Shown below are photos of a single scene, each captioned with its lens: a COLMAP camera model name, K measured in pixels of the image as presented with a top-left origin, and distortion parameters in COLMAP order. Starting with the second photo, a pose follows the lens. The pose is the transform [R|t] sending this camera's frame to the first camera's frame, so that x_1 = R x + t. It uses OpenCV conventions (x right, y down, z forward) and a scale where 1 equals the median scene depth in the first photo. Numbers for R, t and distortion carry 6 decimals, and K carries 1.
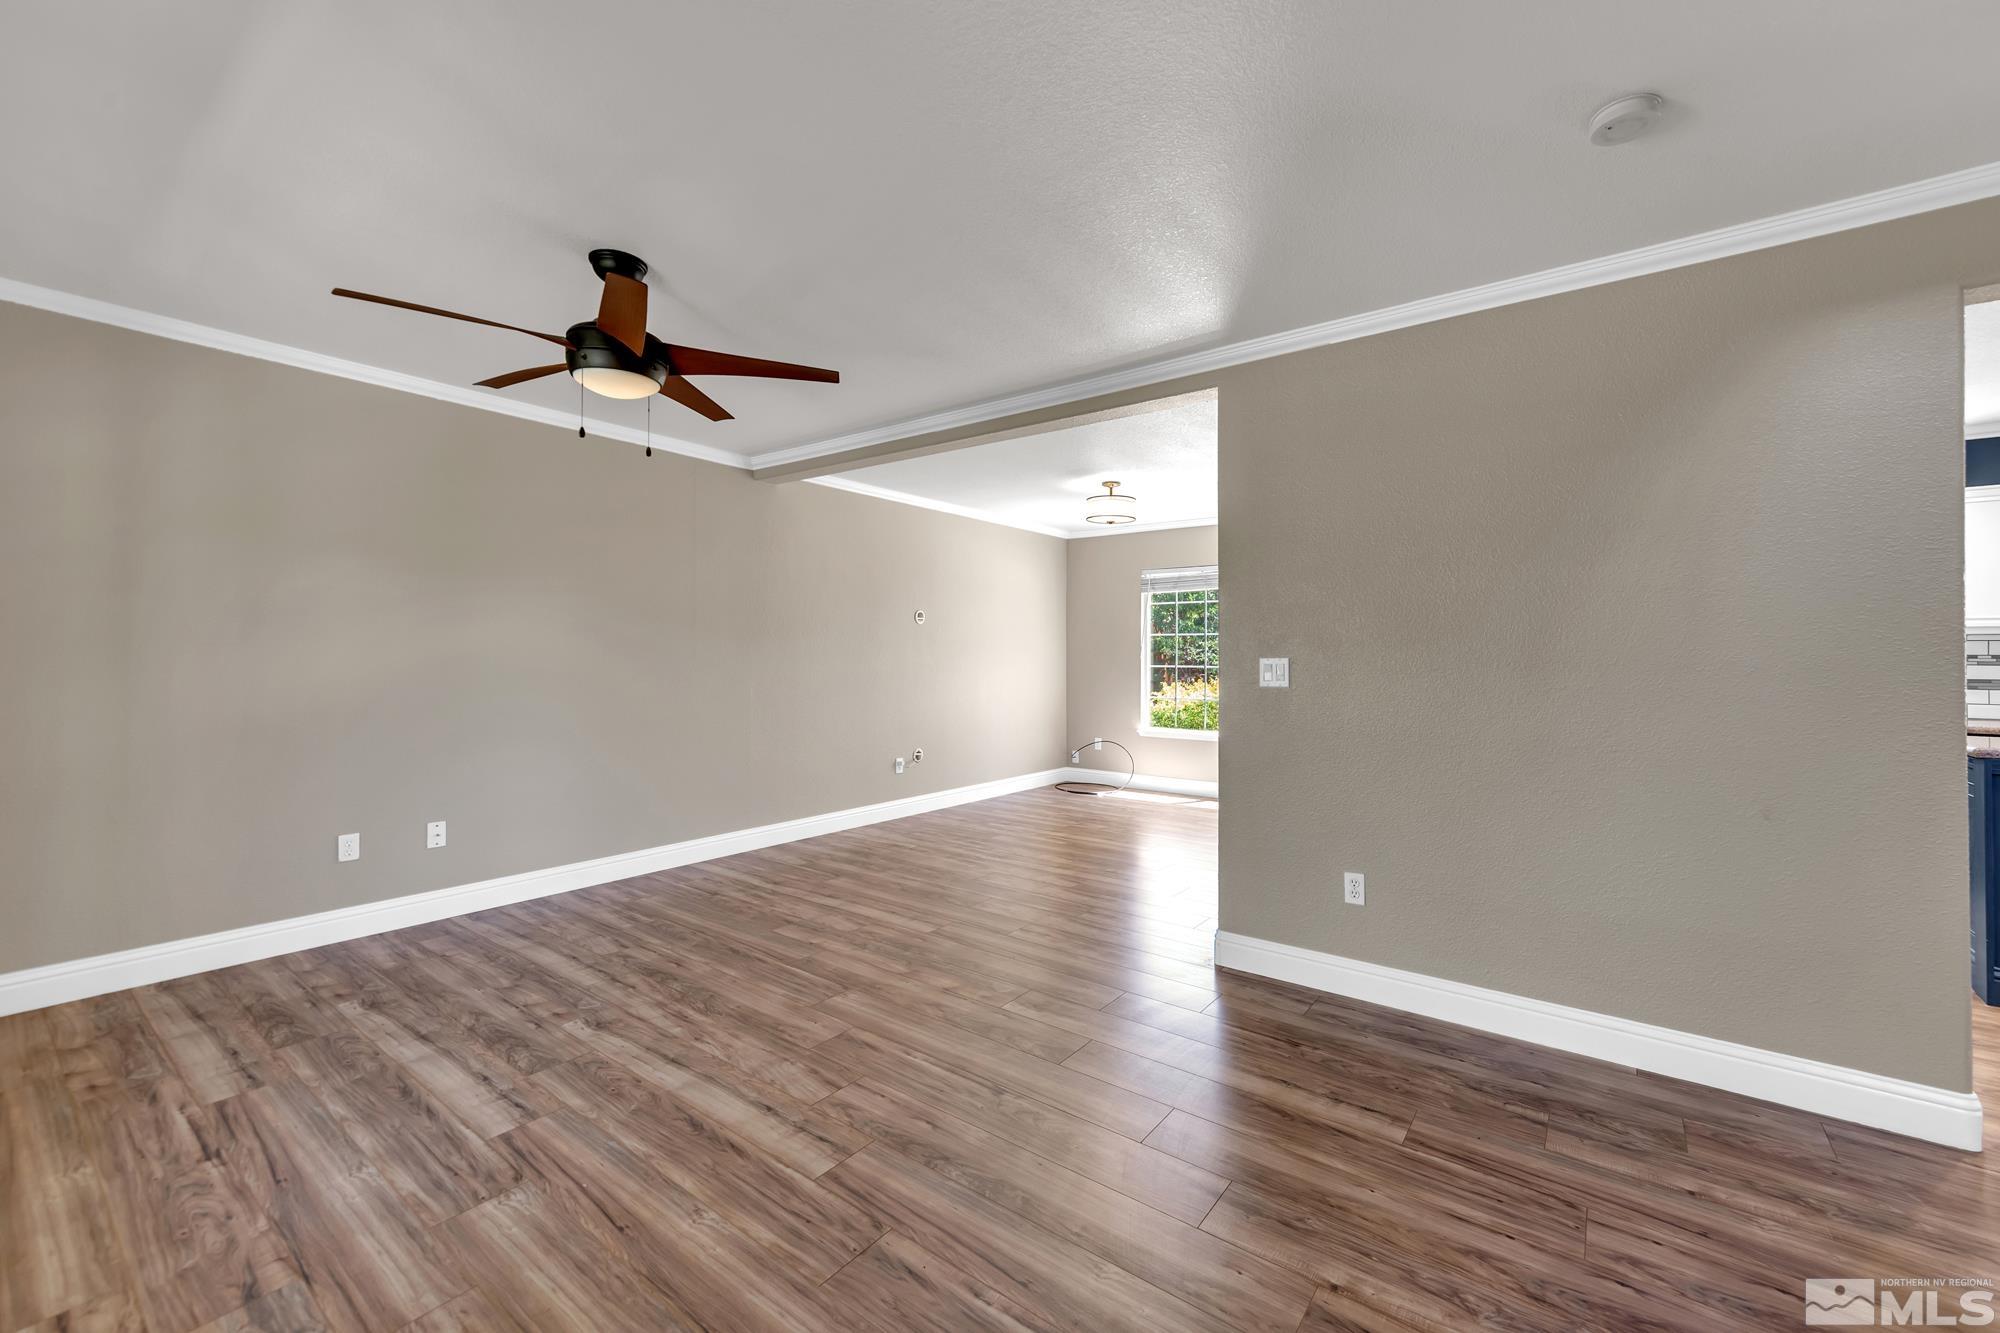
lens RADIAL K [[811.2, 0, 1029.4], [0, 811.2, 643.6], [0, 0, 1]] dist [0.006513, -0.001362]
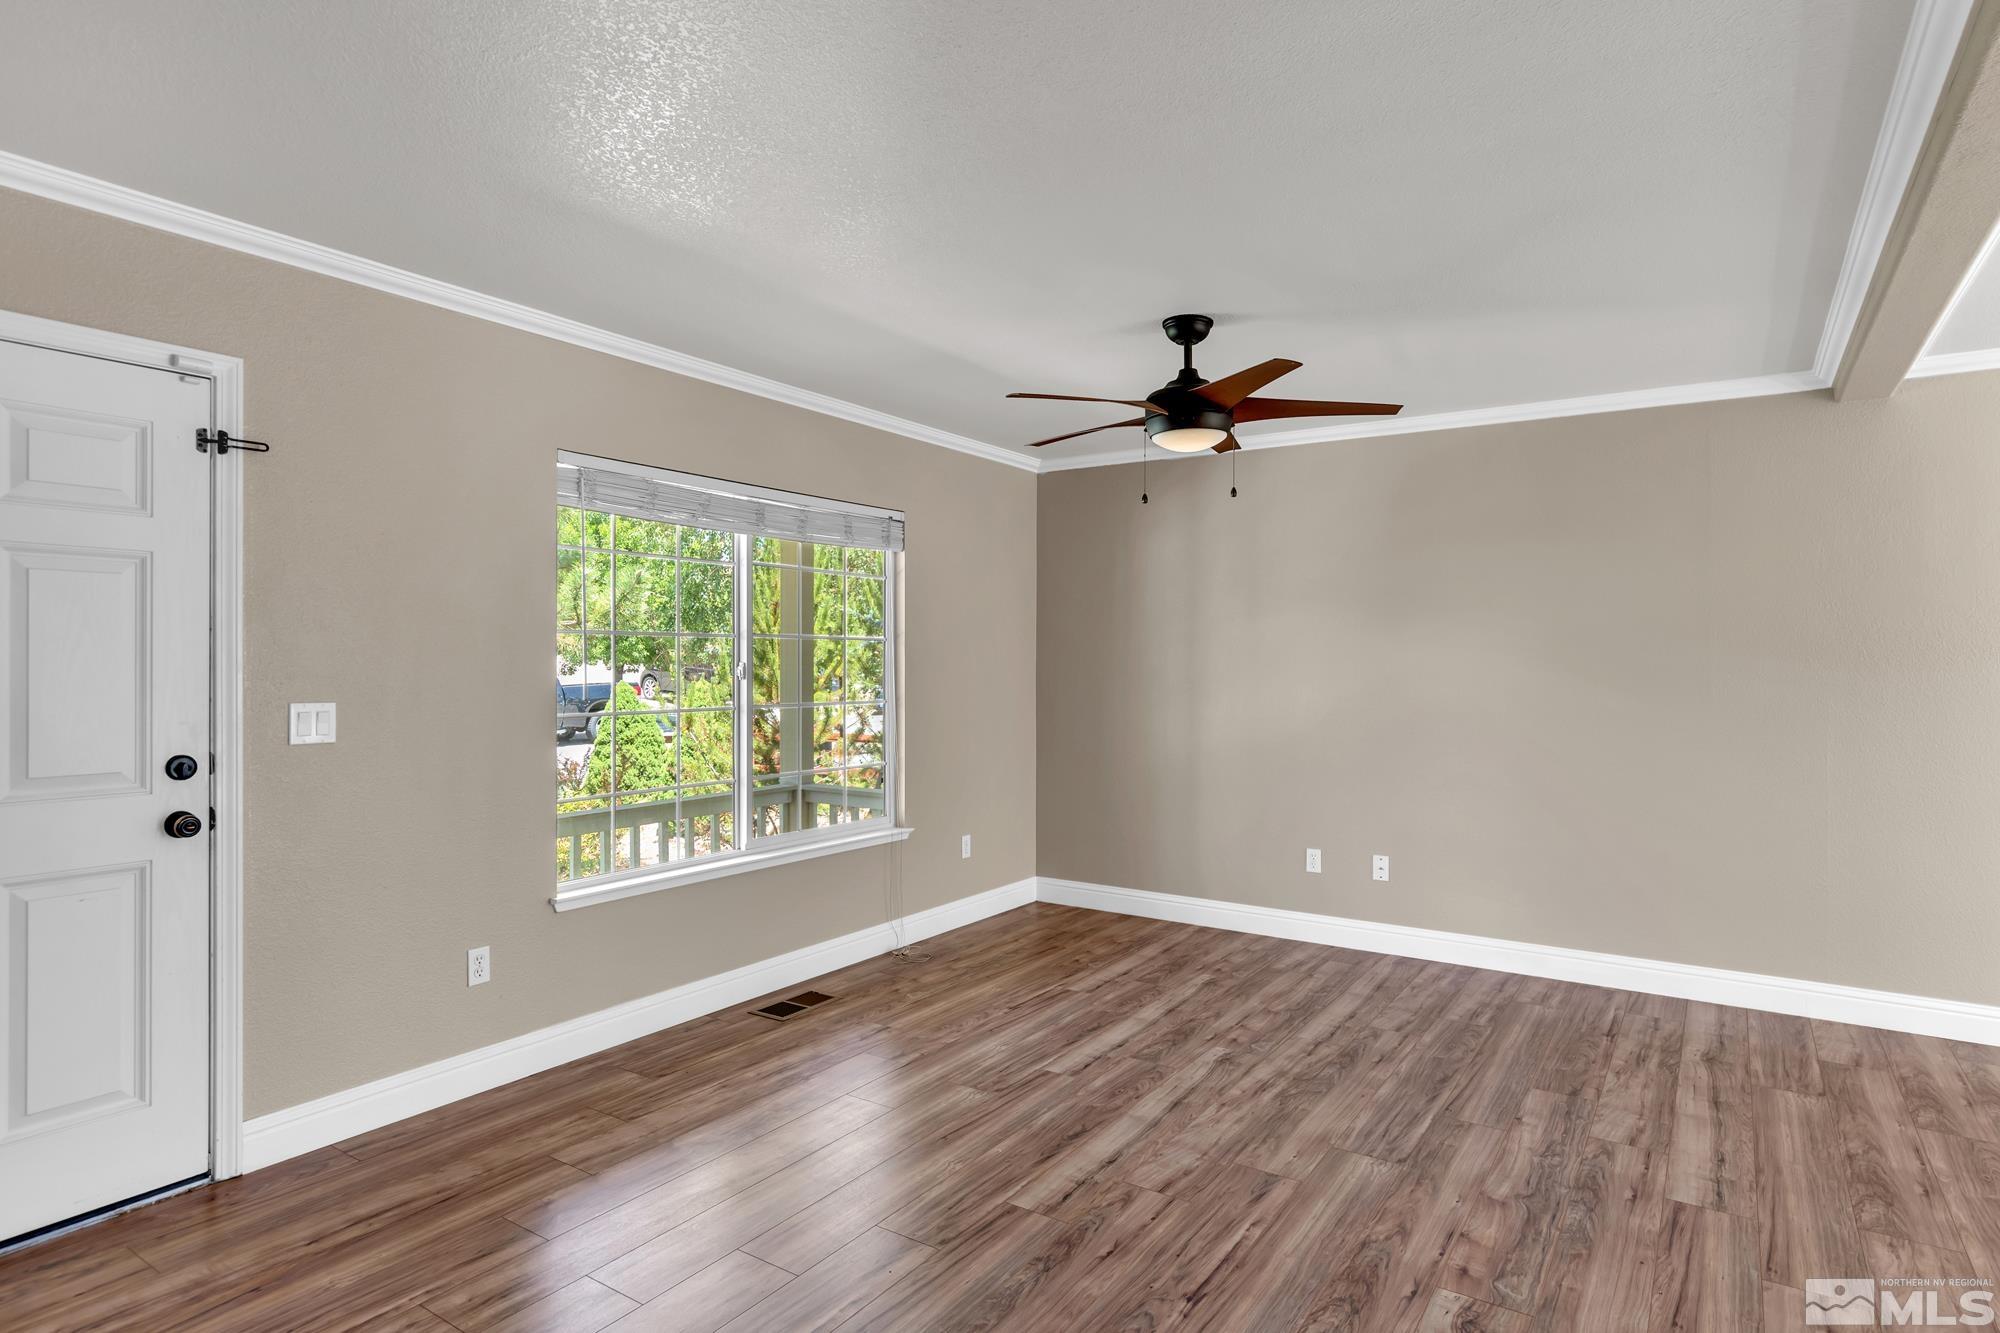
lens RADIAL K [[1058.3, 0, 1002.1], [0, 1058.3, 668.3], [0, 0, 1]] dist [0.003033, -0.000982]
pose [[0.035376, 0.000263, -0.999374, 0.823323], [0.013859, 0.999904, 0.000754, -0.031557], [0.999278, -0.013876, 0.035369, 0.699163]]
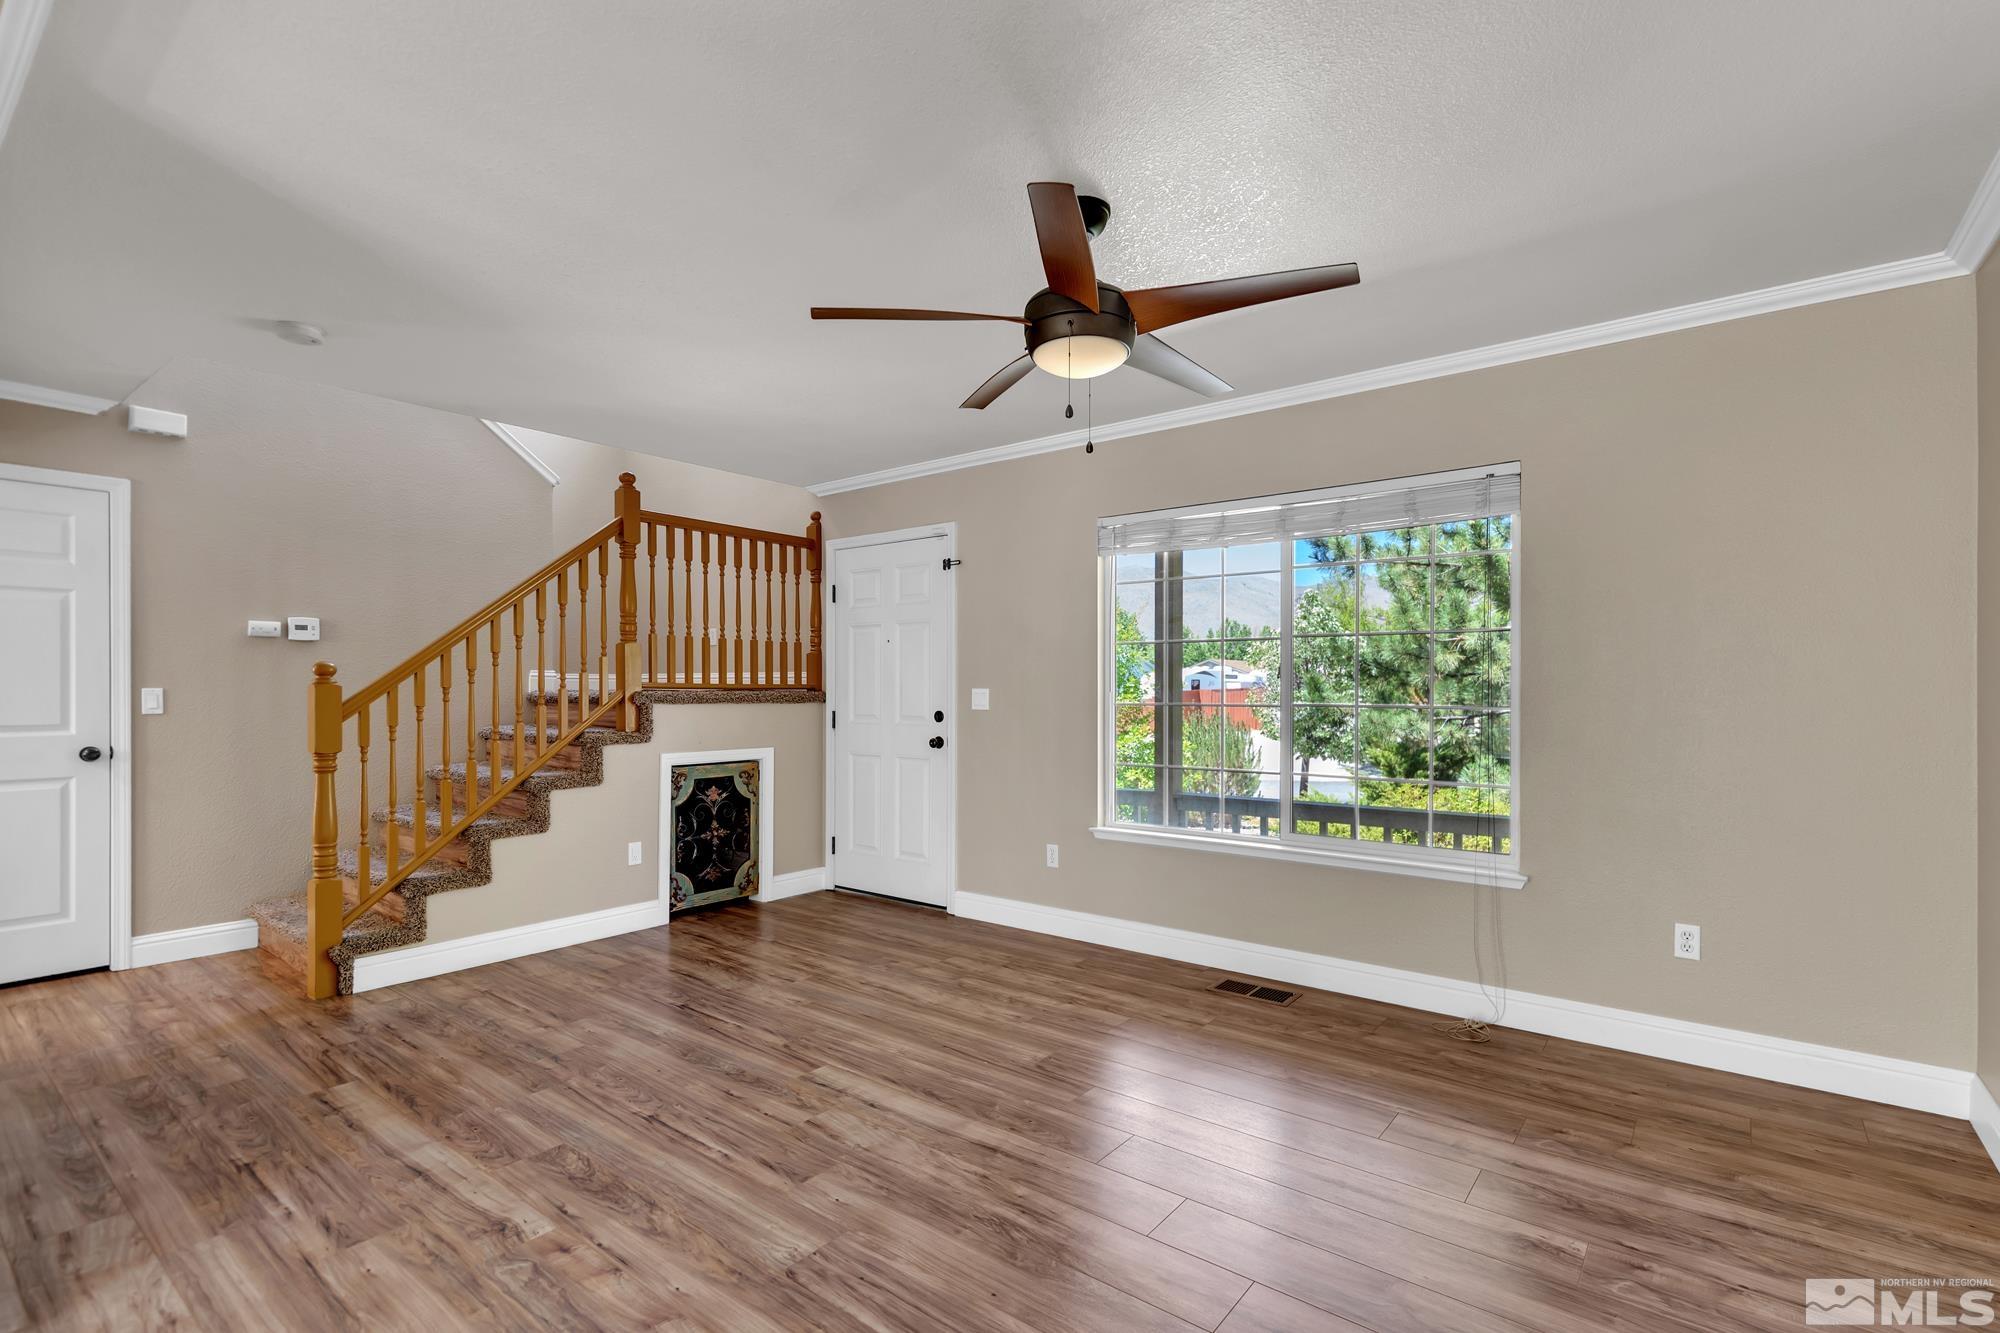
lens RADIAL K [[910.1, 0, 1024.4], [0, 910.1, 690.6], [0, 0, 1]] dist [0.005676, -0.001054]
pose [[-0.999899, -0.006267, 0.012755, -0.452855], [-0.006432, 0.999895, -0.013008, 0.024553], [-0.012672, -0.013088, -0.999834, 1.881345]]
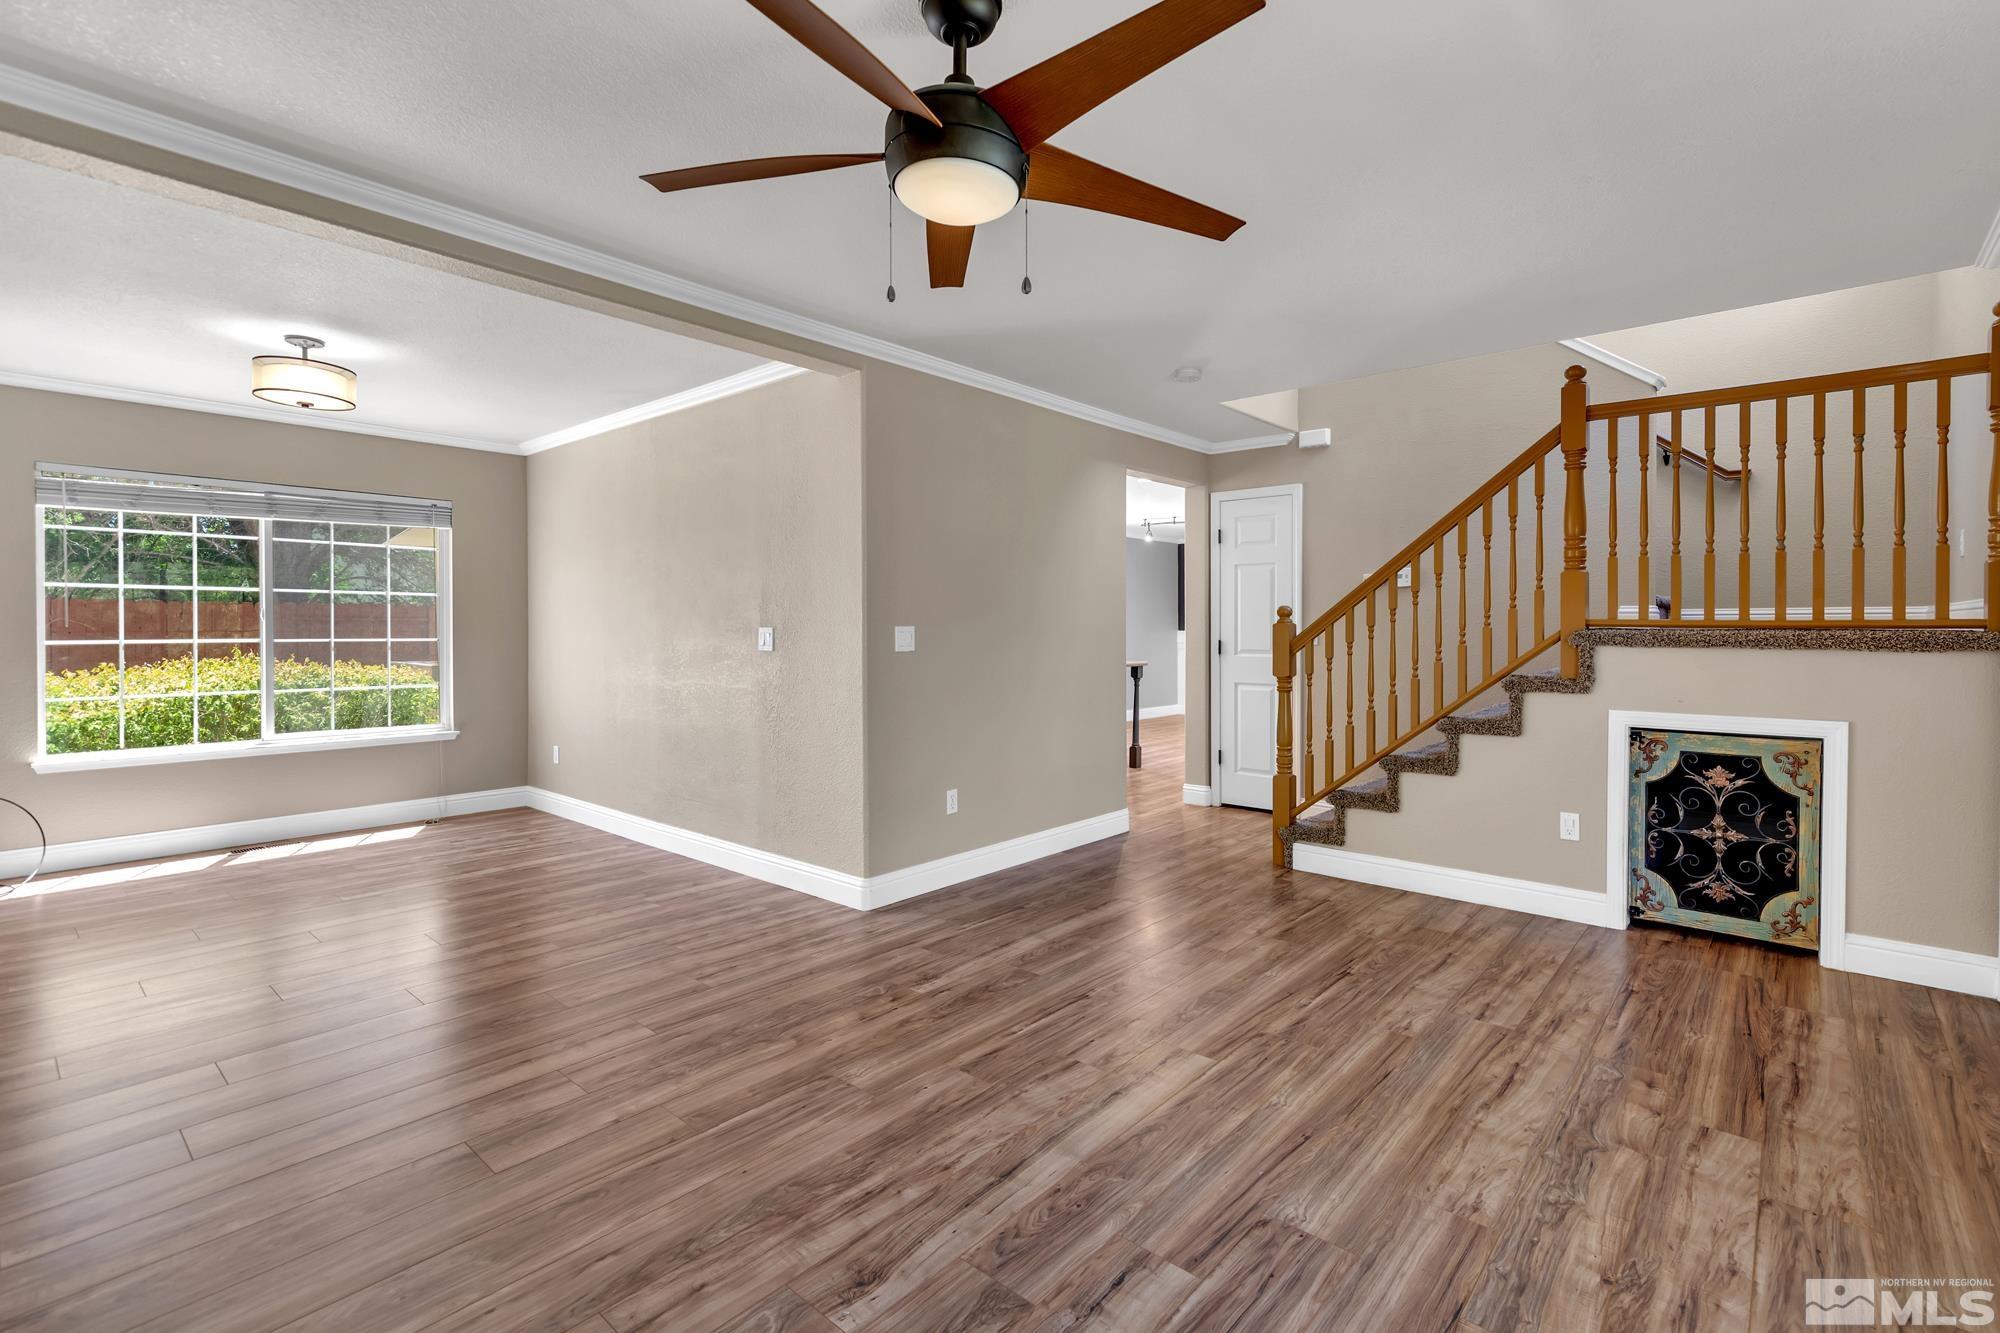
lens RADIAL K [[910.1, 0, 1038.2], [0, 910.1, 629.7], [0, 0, 1]] dist [0.005676, -0.001054]
pose [[0.056667, -0.008429, 0.998358, -1.187467], [-0.016353, 0.999822, 0.009369, 0.007847], [-0.998259, -0.016857, 0.056519, 0.878140]]
